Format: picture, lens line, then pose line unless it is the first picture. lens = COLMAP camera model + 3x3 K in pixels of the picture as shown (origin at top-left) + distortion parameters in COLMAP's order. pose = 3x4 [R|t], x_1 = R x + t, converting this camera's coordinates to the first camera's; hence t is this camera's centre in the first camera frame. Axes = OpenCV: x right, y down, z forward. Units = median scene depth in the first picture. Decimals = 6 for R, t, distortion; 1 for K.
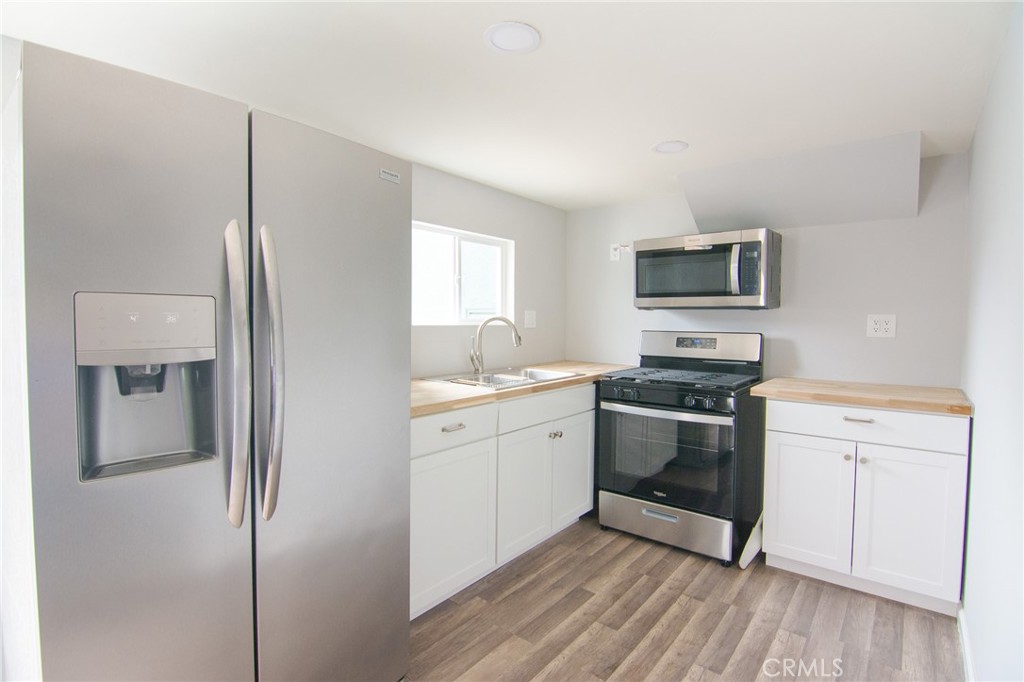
lens RADIAL K [[492.2, 0, 509.5], [0, 492.2, 335.2], [0, 0, 1]] dist [-0.014573, -0.008797]
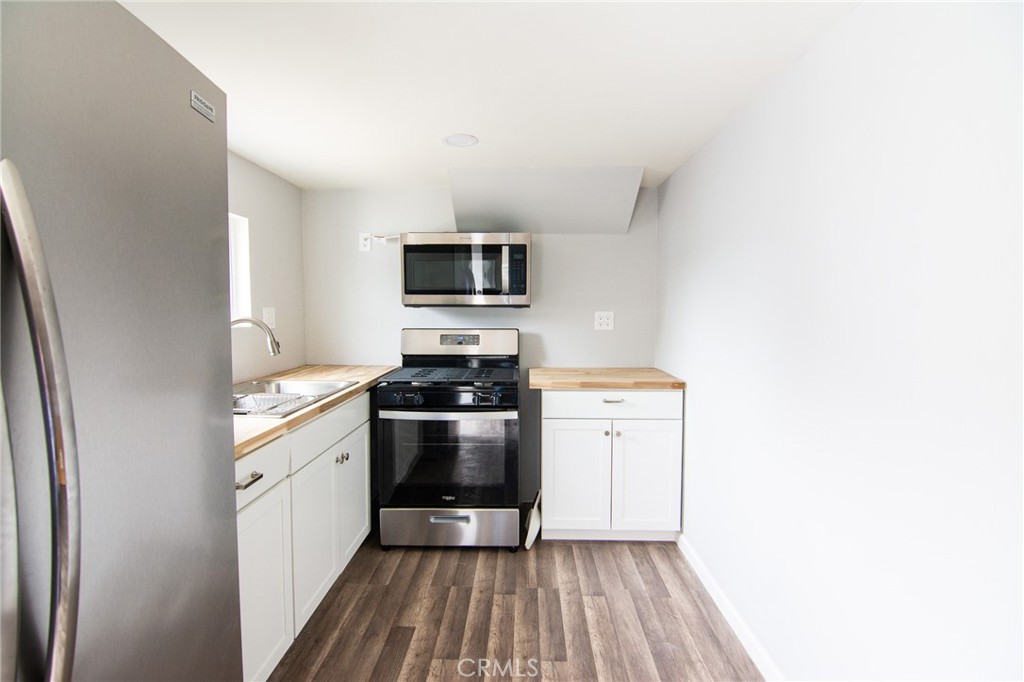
lens RADIAL K [[492.2, 0, 509.5], [0, 492.2, 335.2], [0, 0, 1]] dist [-0.014573, -0.008797]
pose [[0.791175, -0.038723, 0.610362, -0.195005], [0.023660, 0.999184, 0.032721, -0.030464], [-0.611132, -0.011446, 0.791446, 0.171075]]
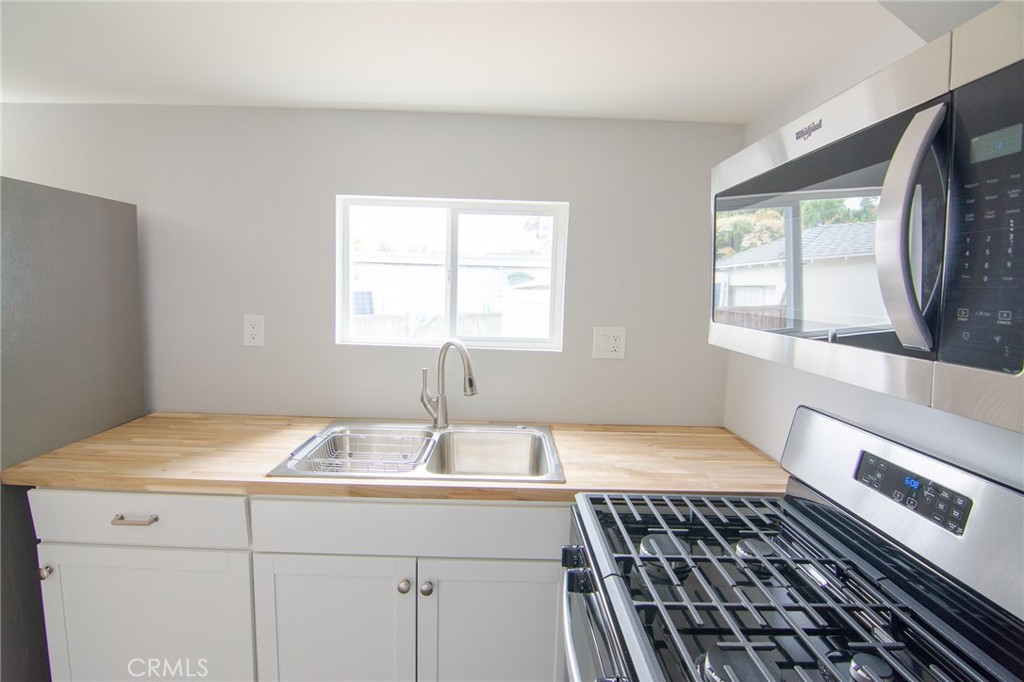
lens RADIAL K [[492.2, 0, 509.5], [0, 492.2, 335.2], [0, 0, 1]] dist [-0.014573, -0.008797]
pose [[0.644043, 0.092149, -0.759419, 0.547112], [-0.056778, 0.995738, 0.072672, -0.105623], [0.762879, -0.003685, 0.646531, 0.790813]]
